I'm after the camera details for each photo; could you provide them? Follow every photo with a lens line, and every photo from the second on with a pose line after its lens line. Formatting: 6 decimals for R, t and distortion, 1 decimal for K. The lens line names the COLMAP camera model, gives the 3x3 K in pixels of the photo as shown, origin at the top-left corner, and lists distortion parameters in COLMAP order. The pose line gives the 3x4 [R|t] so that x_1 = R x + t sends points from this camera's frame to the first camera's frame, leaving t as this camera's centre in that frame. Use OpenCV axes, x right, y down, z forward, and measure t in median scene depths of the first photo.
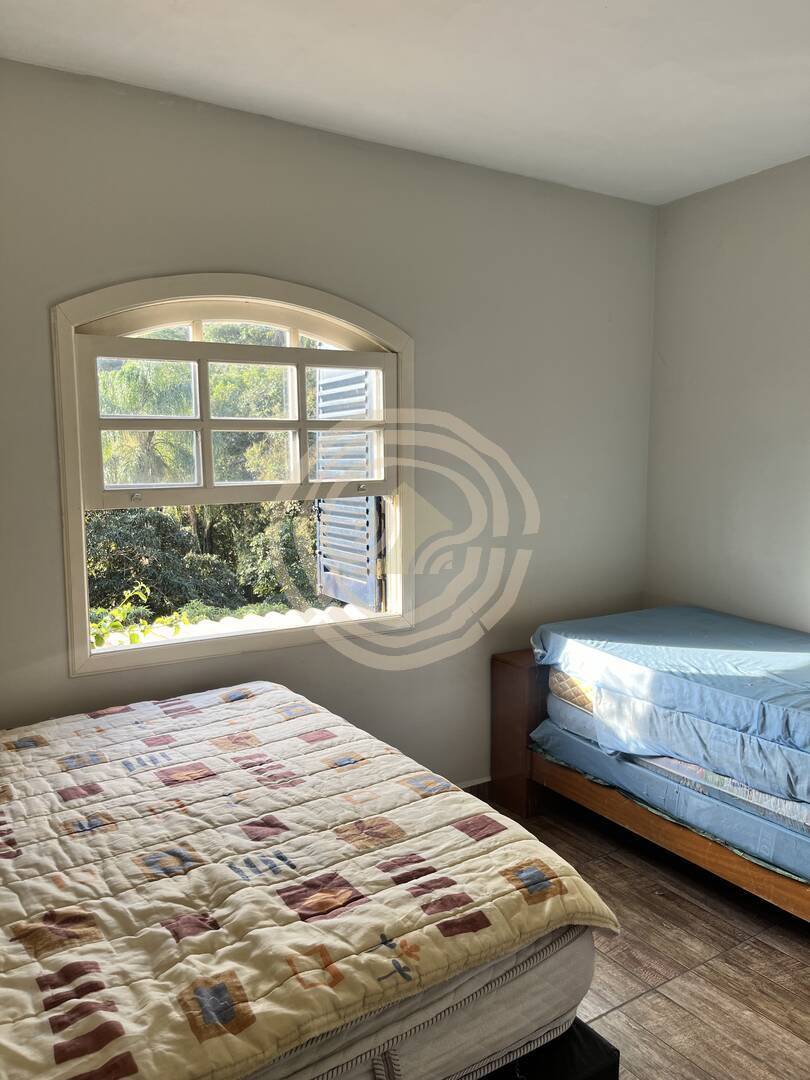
lens RADIAL K [[818.9, 0, 402.2], [0, 818.9, 534.8], [0, 0, 1]] dist [0.043519, -0.058575]
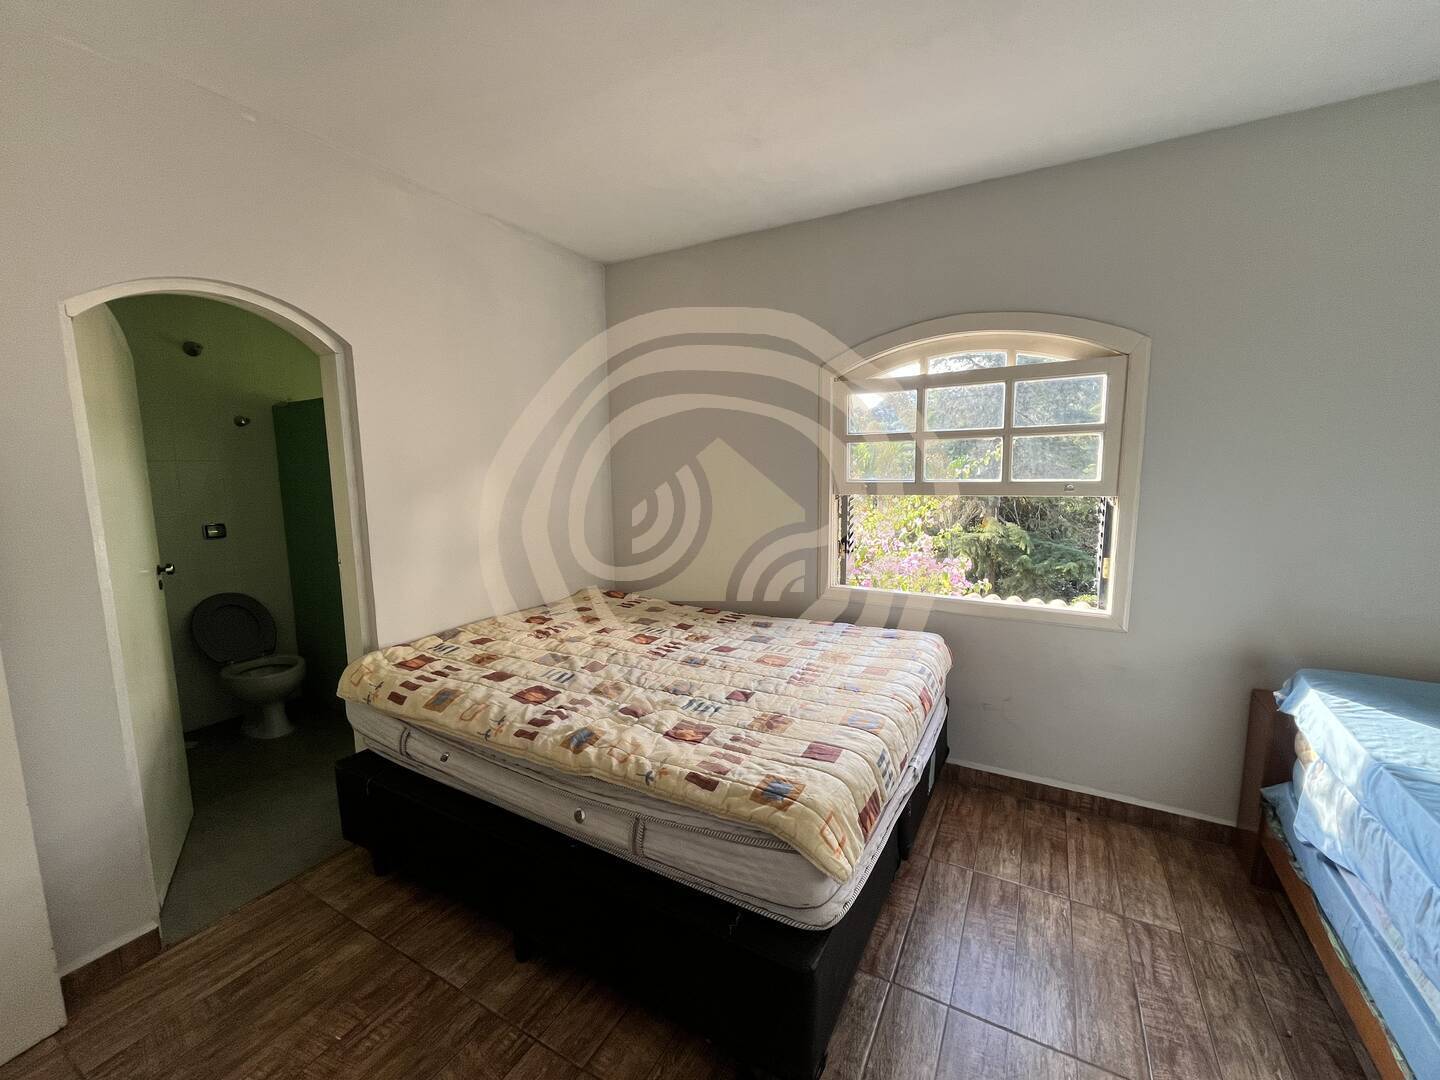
lens RADIAL K [[590.0, 0, 717.5], [0, 590.0, 536.3], [0, 0, 1]] dist [0.002074, -0.000515]
pose [[0.471118, 0.107460, -0.875500, 0.701196], [-0.082482, 0.993569, 0.077568, -0.027729], [0.878205, 0.035670, 0.476952, 0.379212]]
